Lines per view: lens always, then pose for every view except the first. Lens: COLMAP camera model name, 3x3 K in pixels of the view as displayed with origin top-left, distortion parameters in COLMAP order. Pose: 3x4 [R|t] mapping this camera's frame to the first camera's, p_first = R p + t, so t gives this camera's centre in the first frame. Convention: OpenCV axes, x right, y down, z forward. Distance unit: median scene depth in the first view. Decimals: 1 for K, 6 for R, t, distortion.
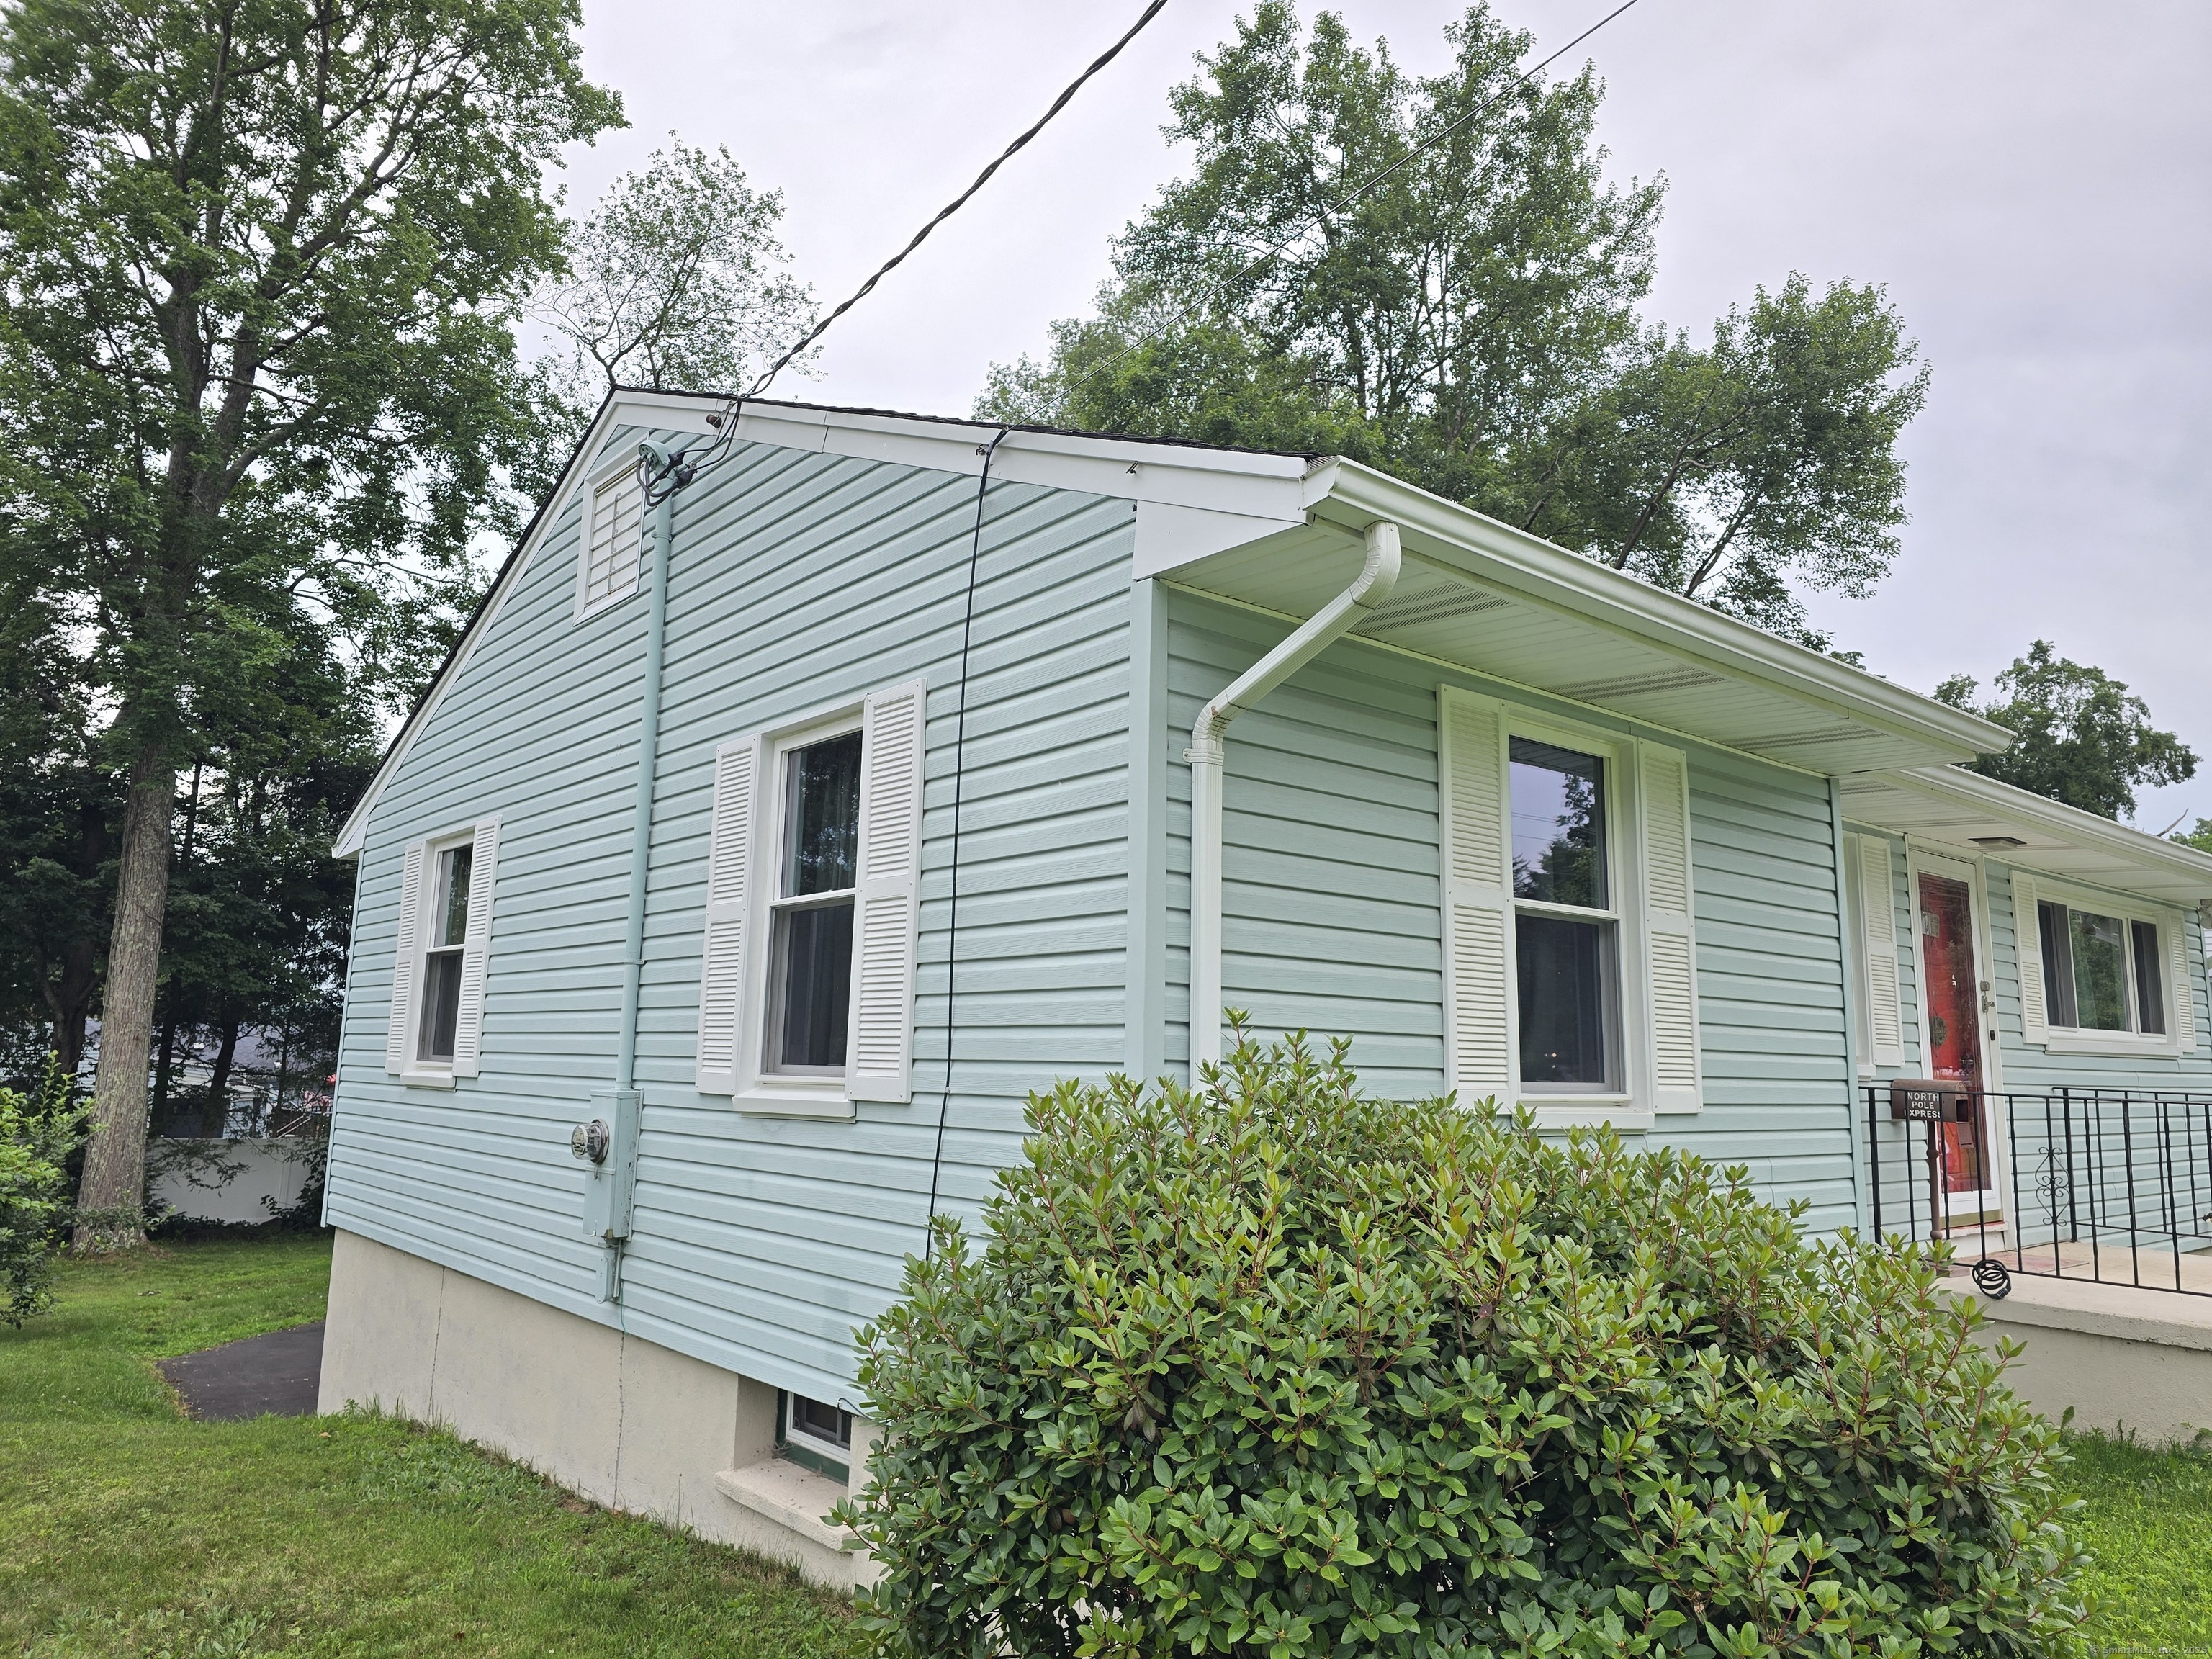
lens RADIAL K [[1442.6, 0, 1096.9], [0, 1442.6, 832.2], [0, 0, 1]] dist [0.043101, -0.030472]
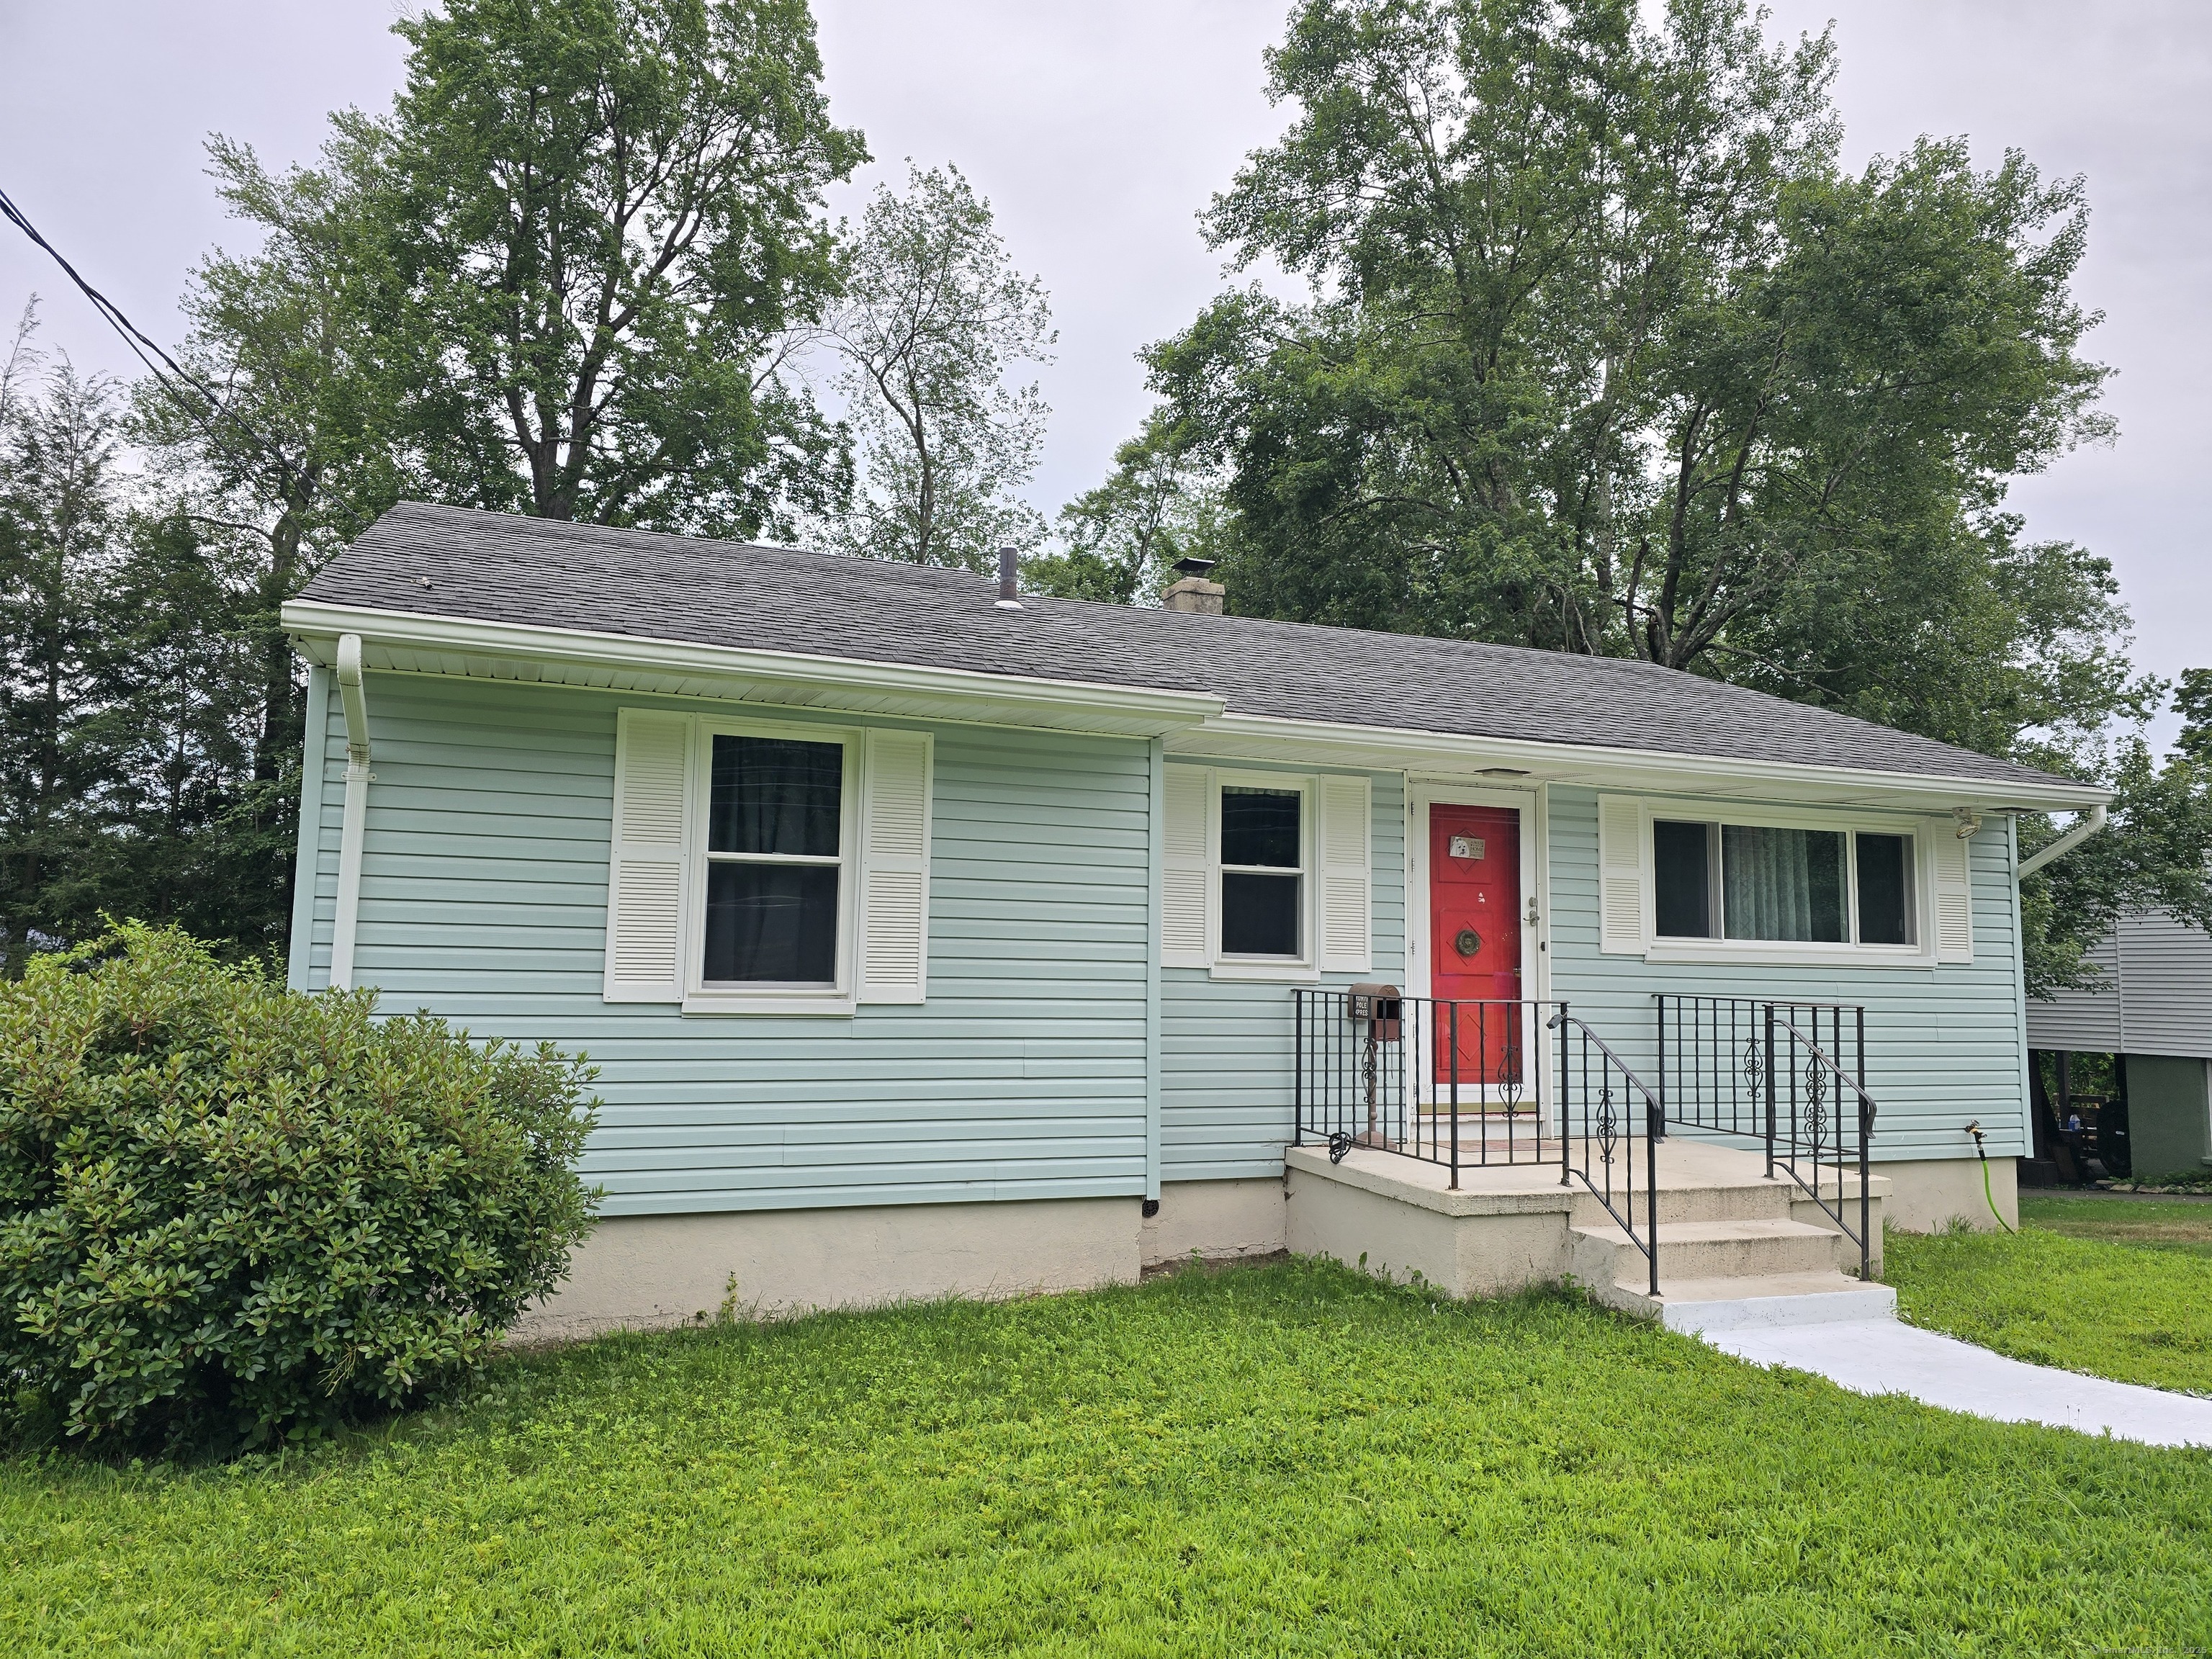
lens RADIAL K [[1442.6, 0, 1117.9], [0, 1442.6, 840.2], [0, 0, 1]] dist [0.043101, -0.030472]
pose [[0.948151, -0.031740, -0.316231, 0.449922], [0.048940, 0.997714, 0.046593, -0.004992], [0.314030, -0.059654, 0.947537, -0.087706]]
